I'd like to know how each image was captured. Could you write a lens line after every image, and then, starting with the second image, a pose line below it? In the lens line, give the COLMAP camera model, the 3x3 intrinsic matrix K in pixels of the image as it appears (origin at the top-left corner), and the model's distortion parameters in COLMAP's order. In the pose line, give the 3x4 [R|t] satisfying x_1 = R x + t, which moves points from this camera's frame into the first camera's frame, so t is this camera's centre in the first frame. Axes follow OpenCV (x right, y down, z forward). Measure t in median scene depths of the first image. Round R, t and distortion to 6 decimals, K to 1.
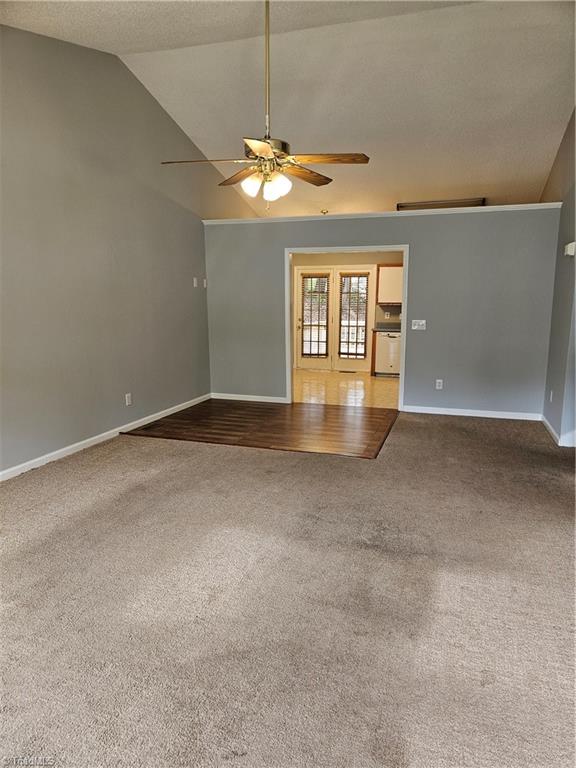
lens RADIAL K [[511.2, 0, 288.0], [0, 511.2, 384.0], [0, 0, 1]] dist [0.085841, -0.065700]
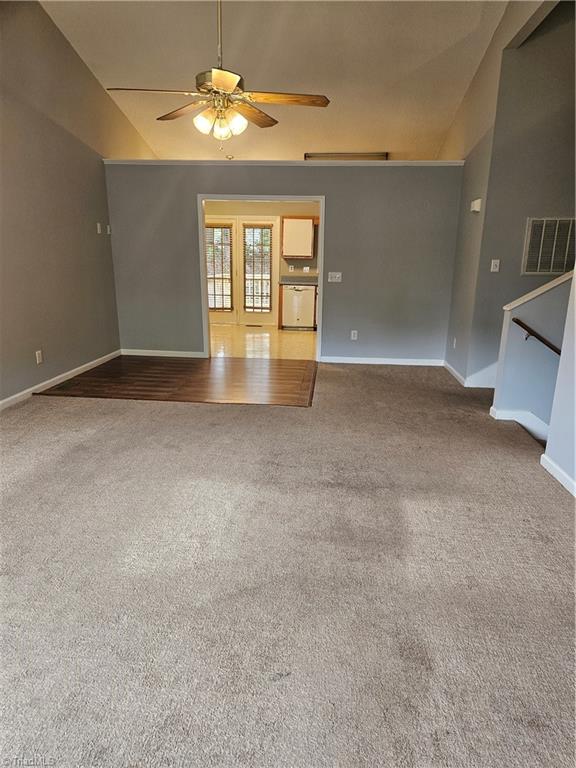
lens RADIAL K [[511.2, 0, 288.0], [0, 511.2, 384.0], [0, 0, 1]] dist [0.085841, -0.065700]
pose [[0.976511, -0.040037, 0.211714, -0.104371], [0.021654, 0.995845, 0.088450, 0.007717], [-0.214375, -0.081788, 0.973321, 0.004377]]
